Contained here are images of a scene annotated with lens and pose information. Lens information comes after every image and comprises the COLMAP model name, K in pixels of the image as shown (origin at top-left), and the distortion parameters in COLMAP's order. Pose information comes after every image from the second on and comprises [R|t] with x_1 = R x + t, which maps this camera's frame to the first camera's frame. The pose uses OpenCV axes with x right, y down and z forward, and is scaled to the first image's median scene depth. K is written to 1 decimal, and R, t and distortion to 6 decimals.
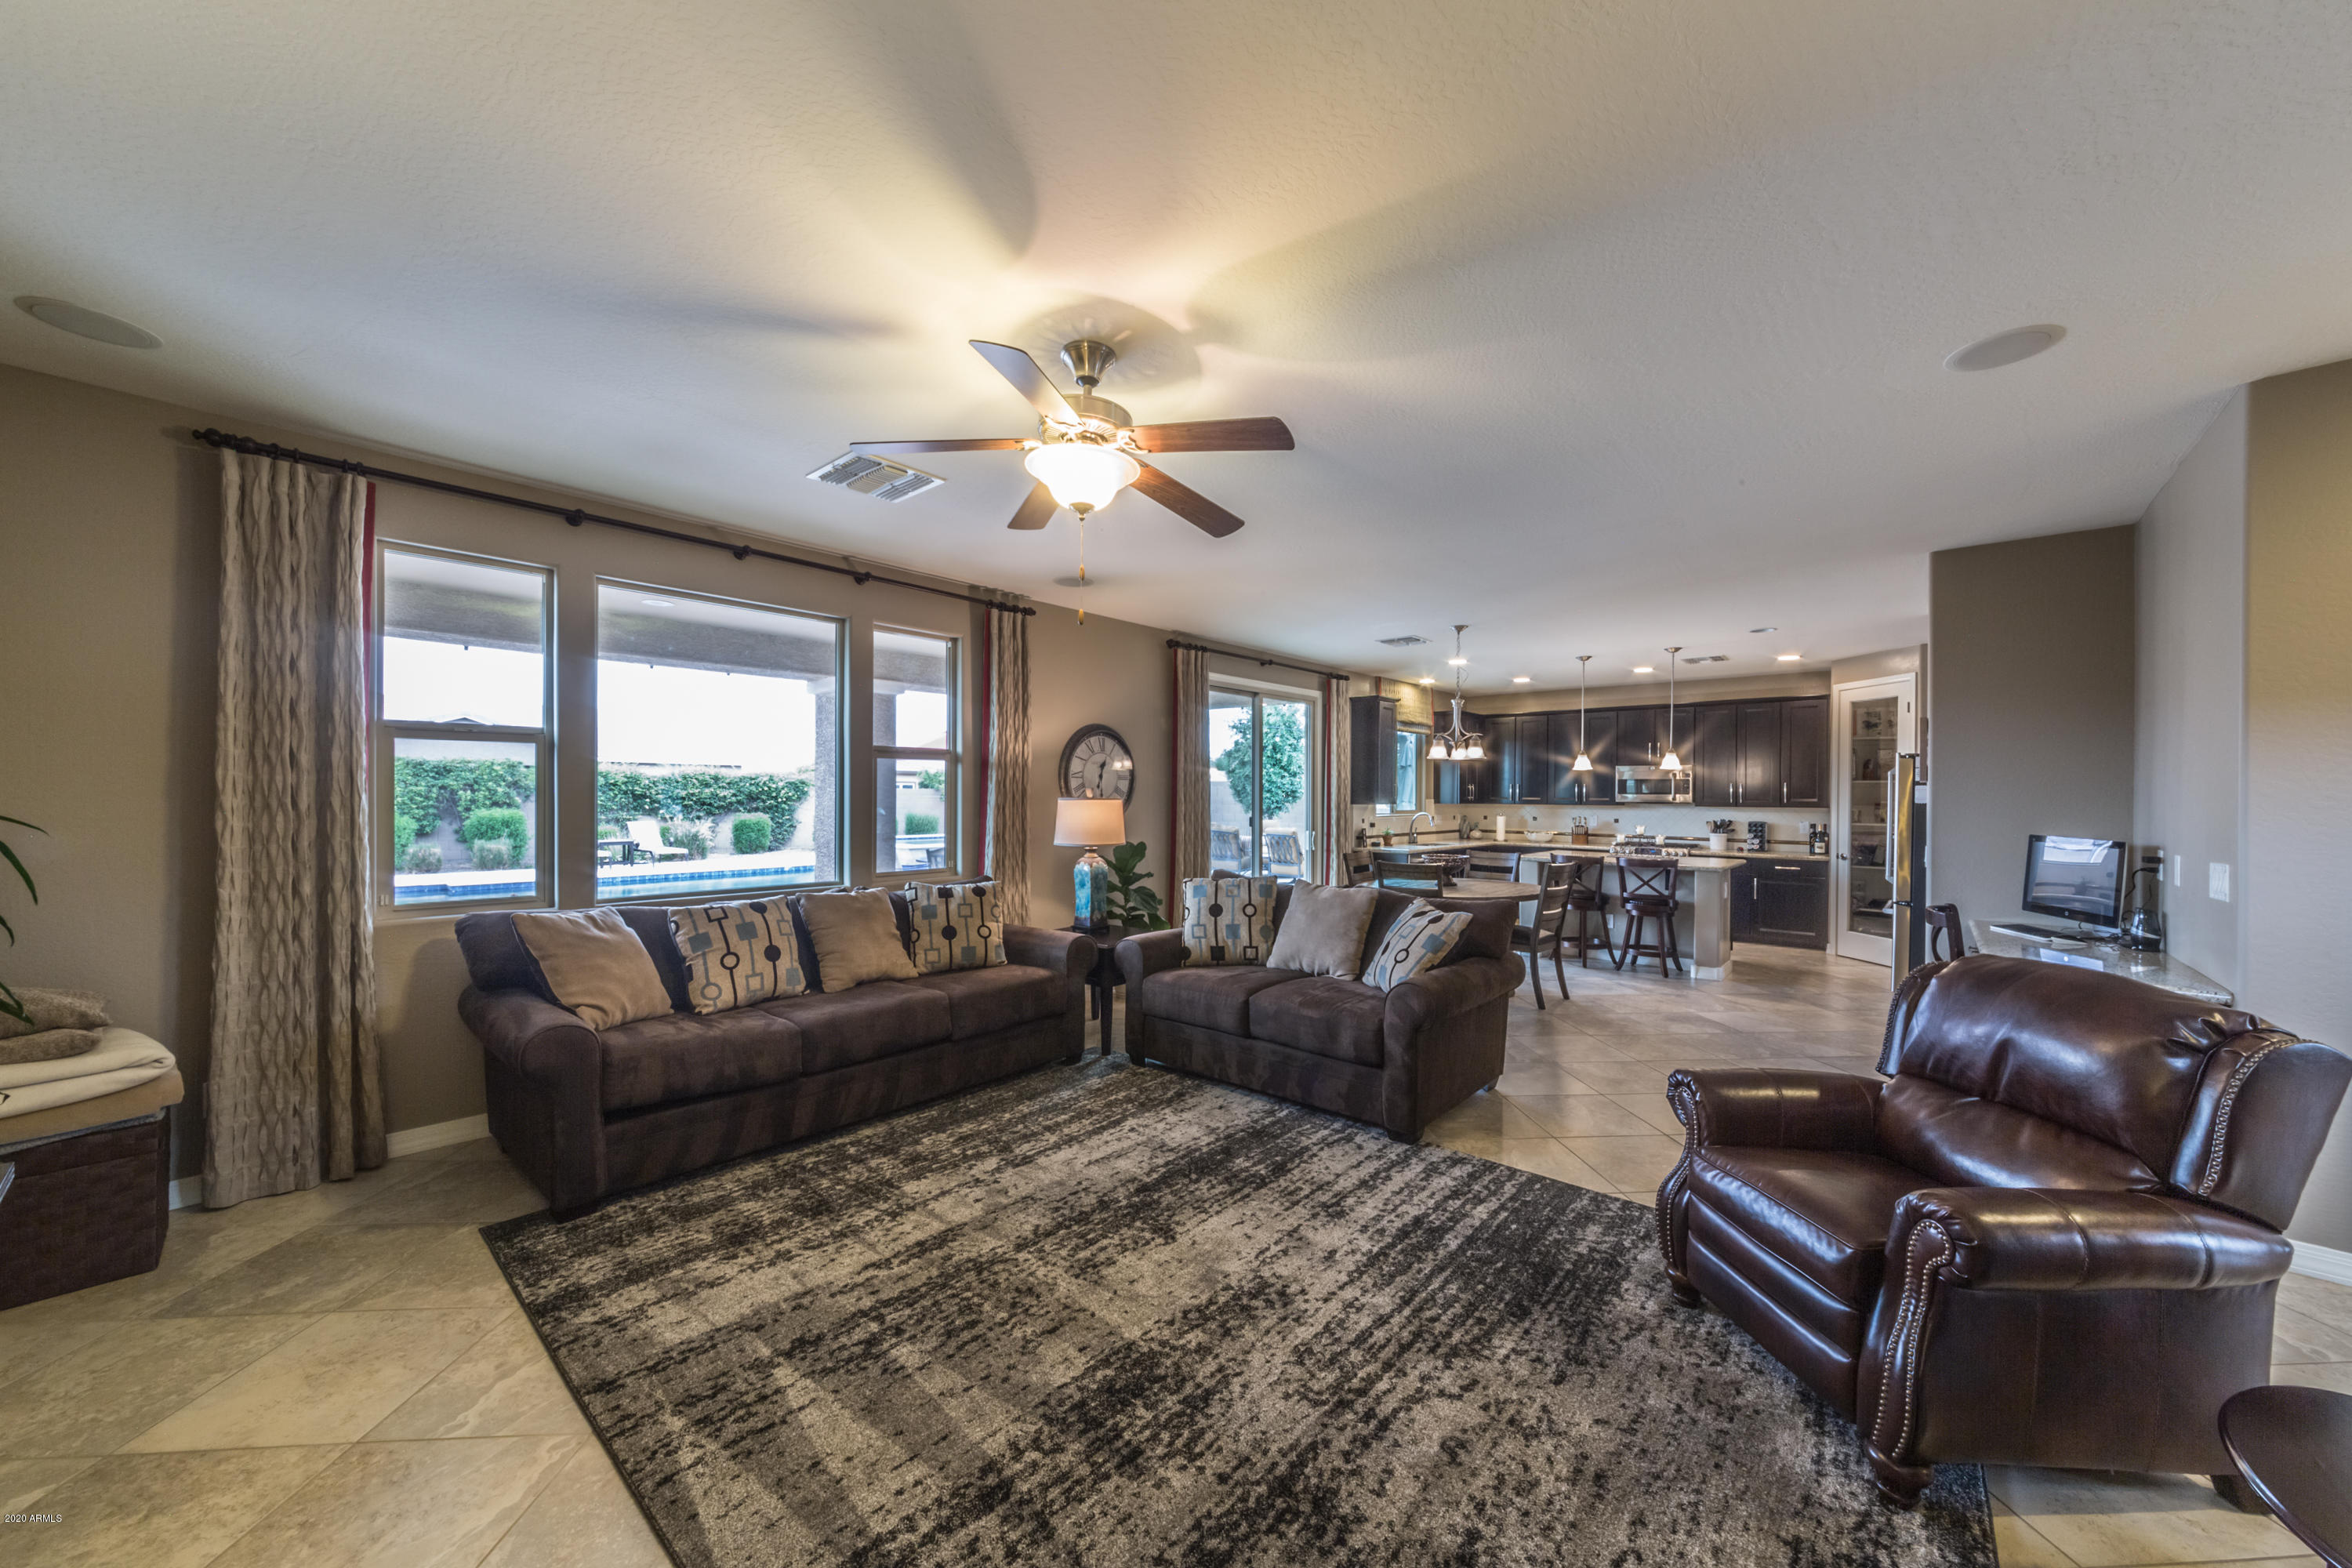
lens RADIAL K [[831.7, 0, 1169.1], [0, 831.7, 798.9], [0, 0, 1]] dist [0.006539, -0.000100]
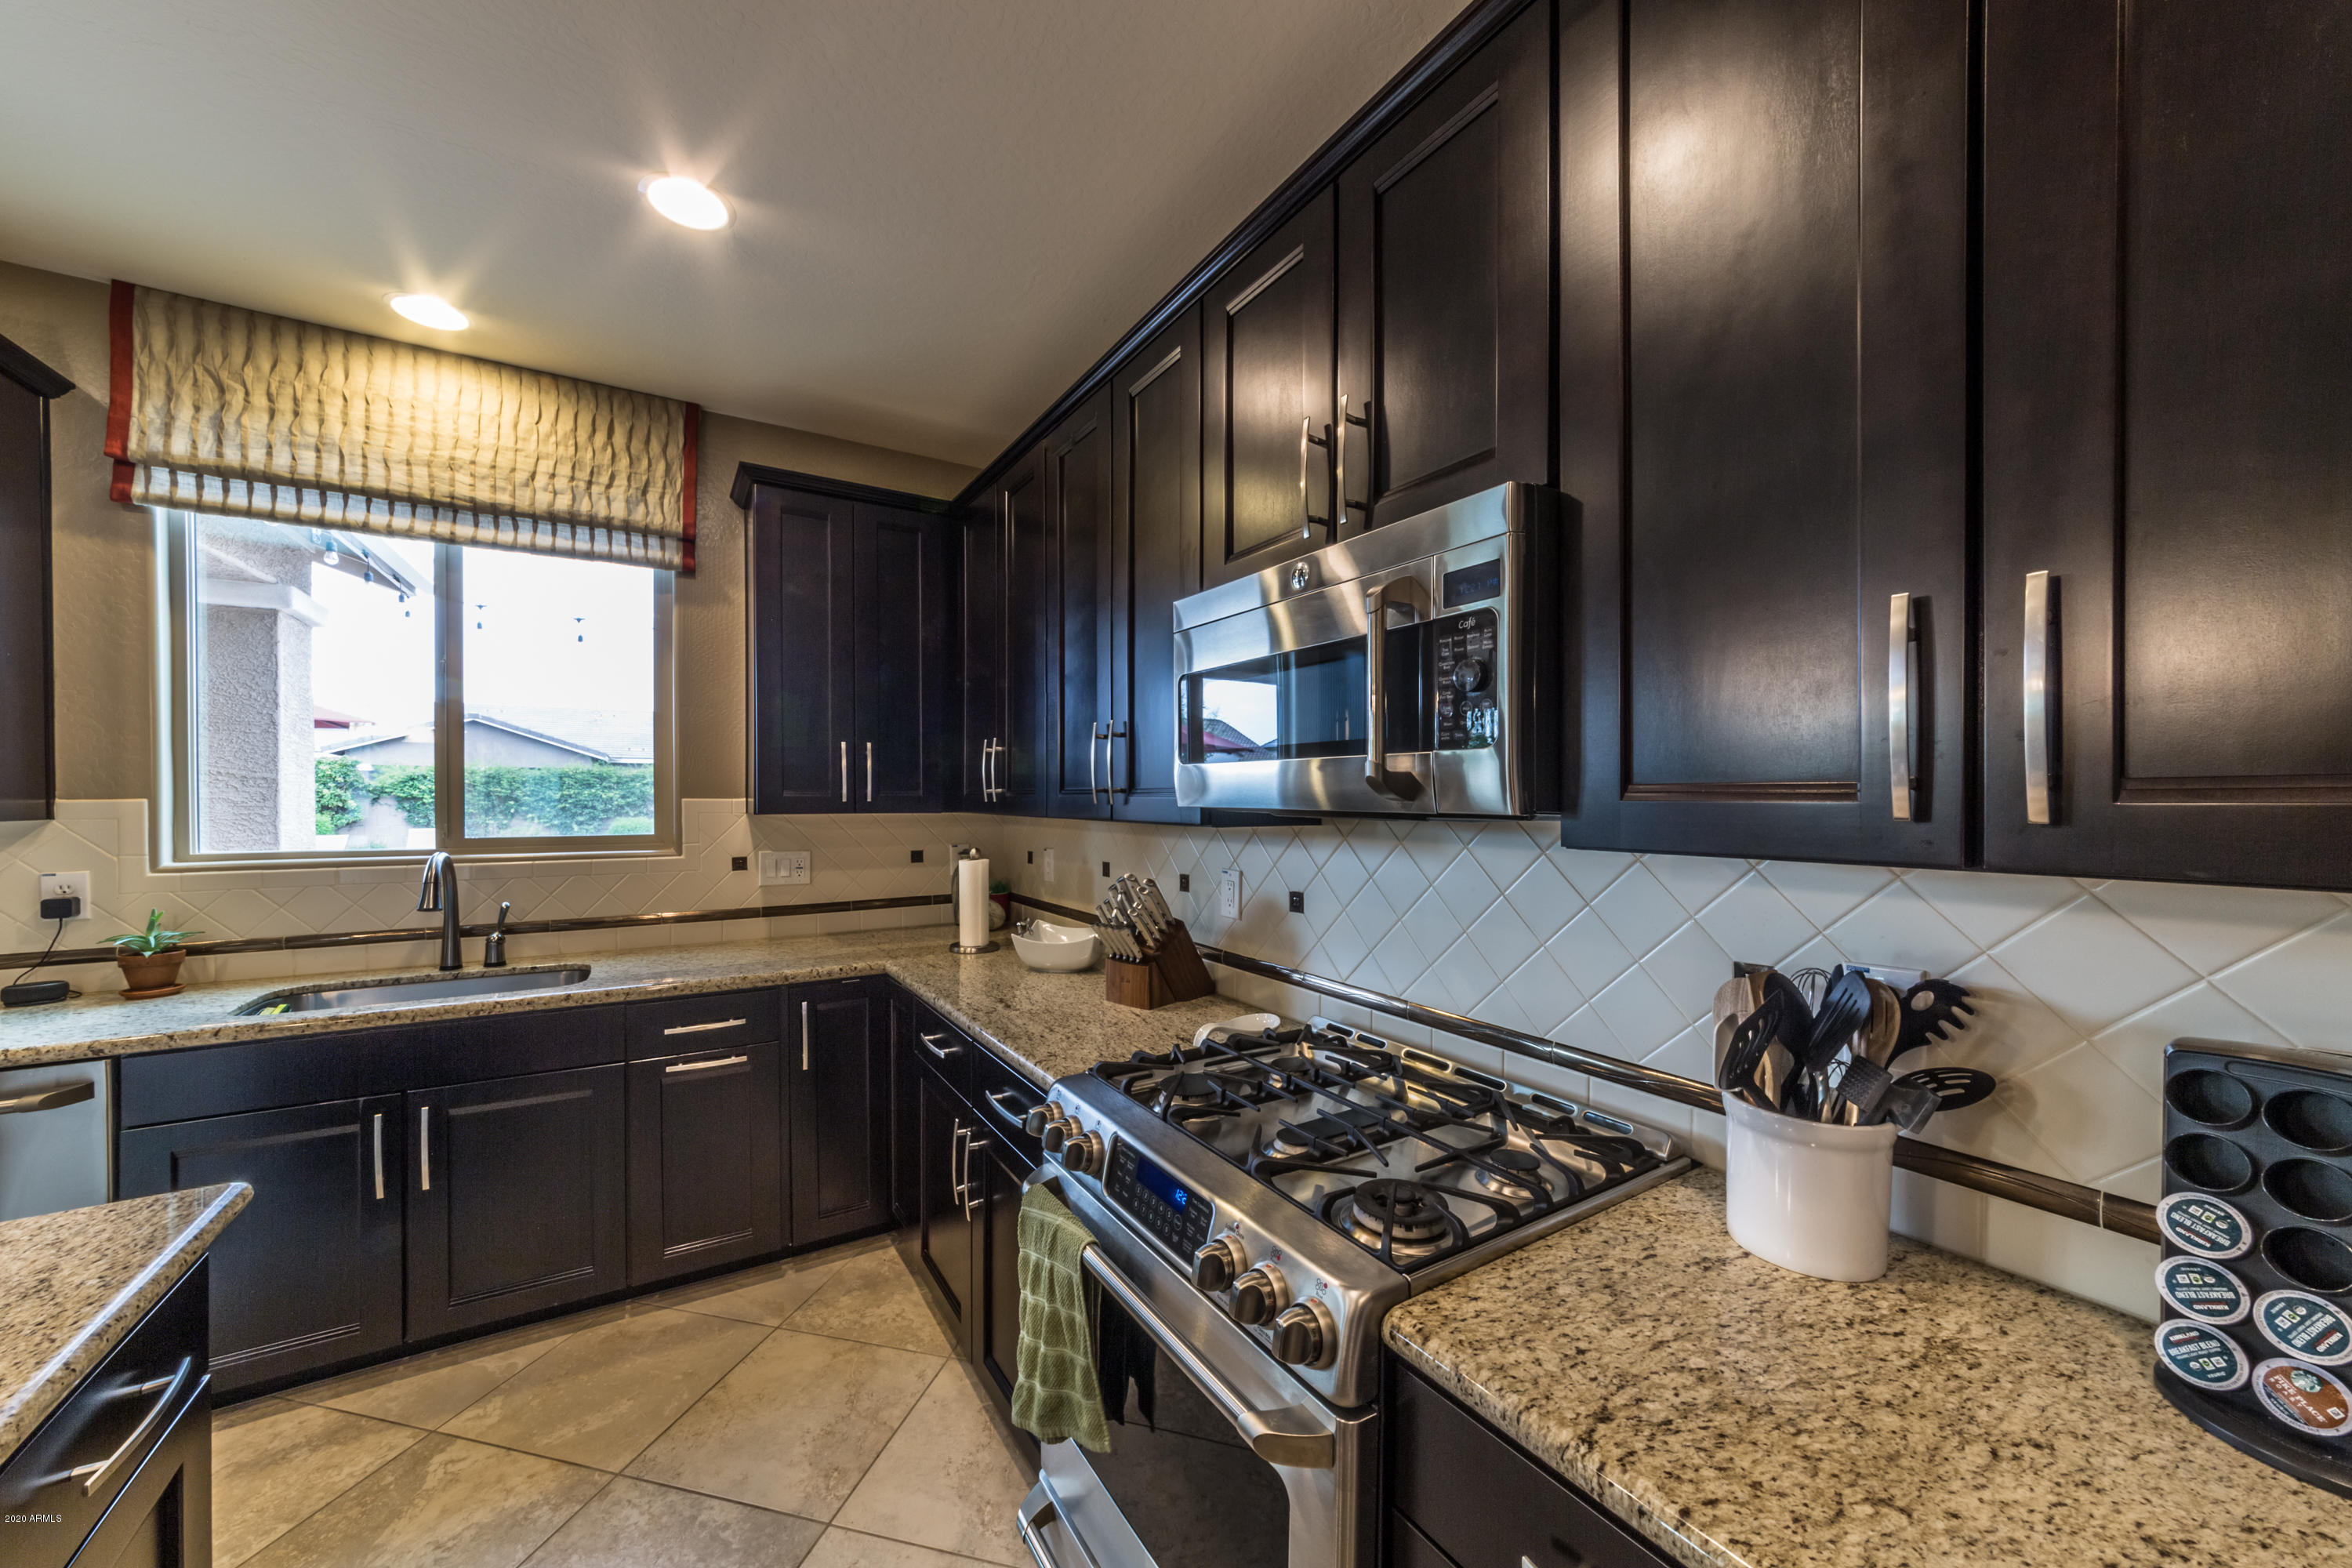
lens RADIAL K [[842.0, 0, 1112.3], [0, 842.0, 794.5], [0, 0, 1]] dist [-0.000340, 0.000063]
pose [[0.960442, -0.007855, -0.278371, 0.621049], [0.007377, 0.999969, -0.002763, 0.001375], [0.278384, 0.000600, 0.960470, 0.896216]]
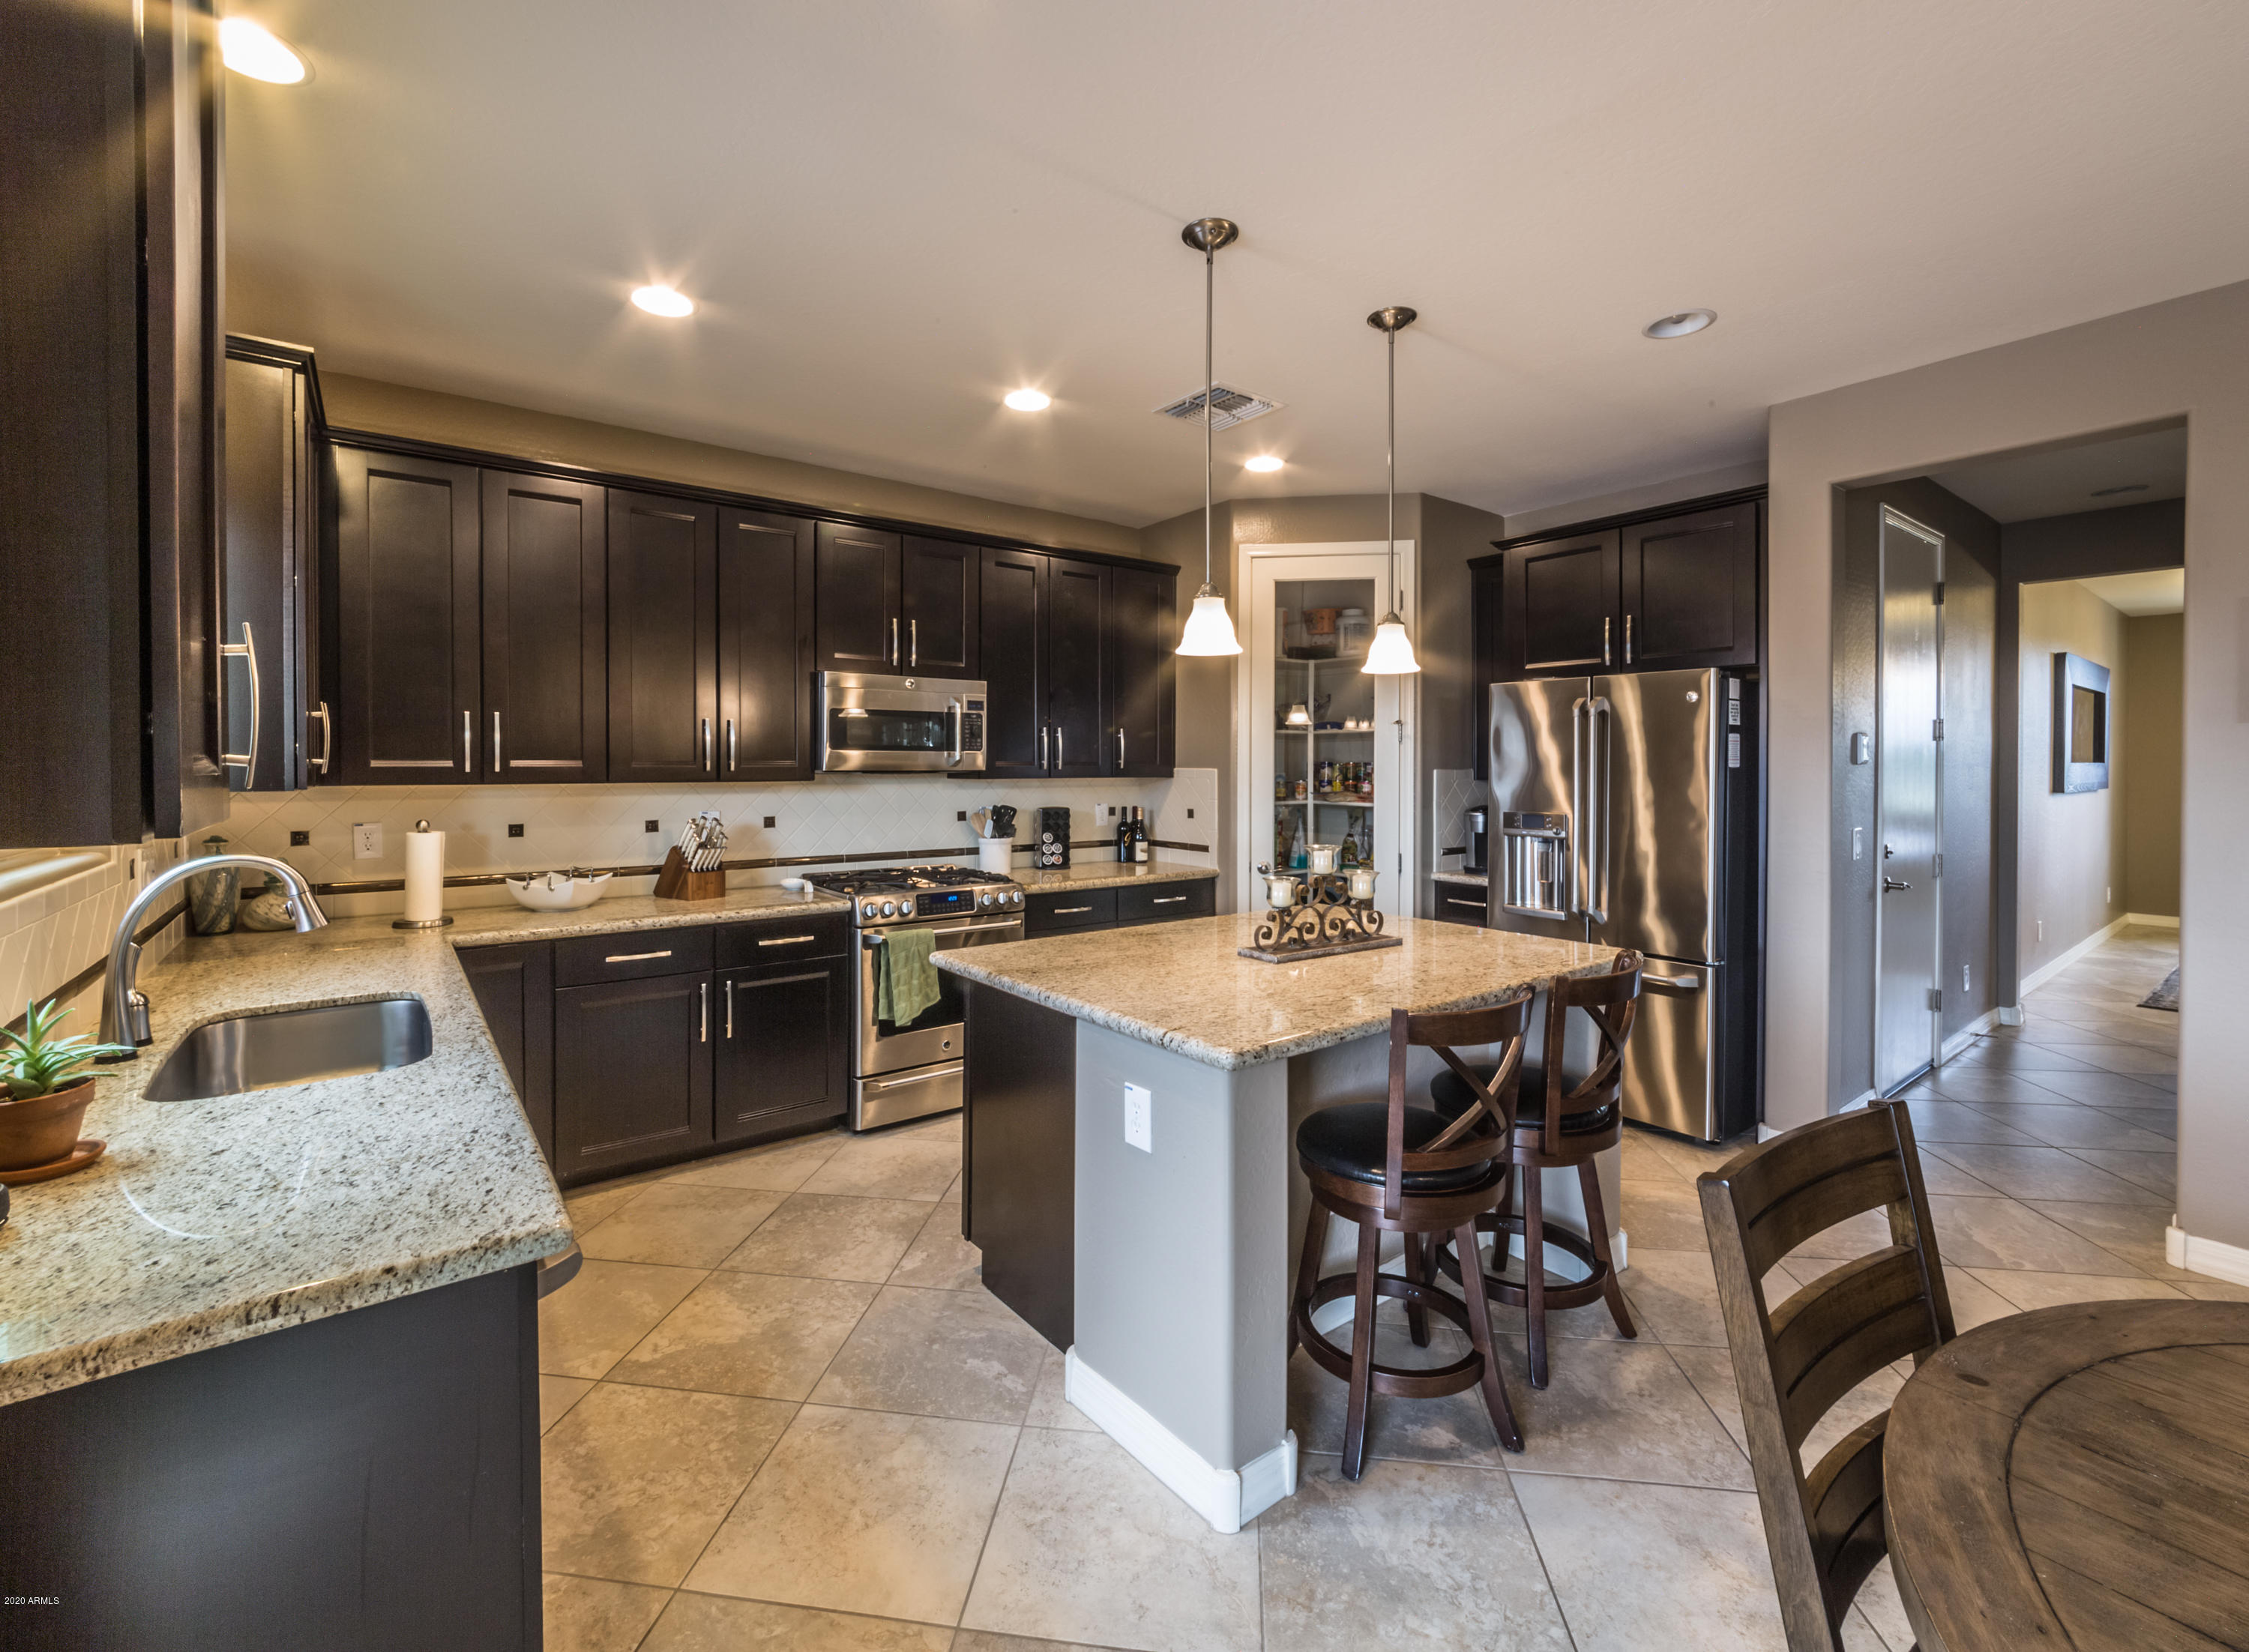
lens RADIAL K [[933.3, 0, 1082.2], [0, 933.3, 779.7], [0, 0, 1]] dist [0.011154, 0.000004]
pose [[0.186645, -0.021426, 0.982194, 0.172662], [0.003769, 0.999770, 0.021094, -0.000548], [-0.982420, -0.000236, 0.186683, 0.884971]]
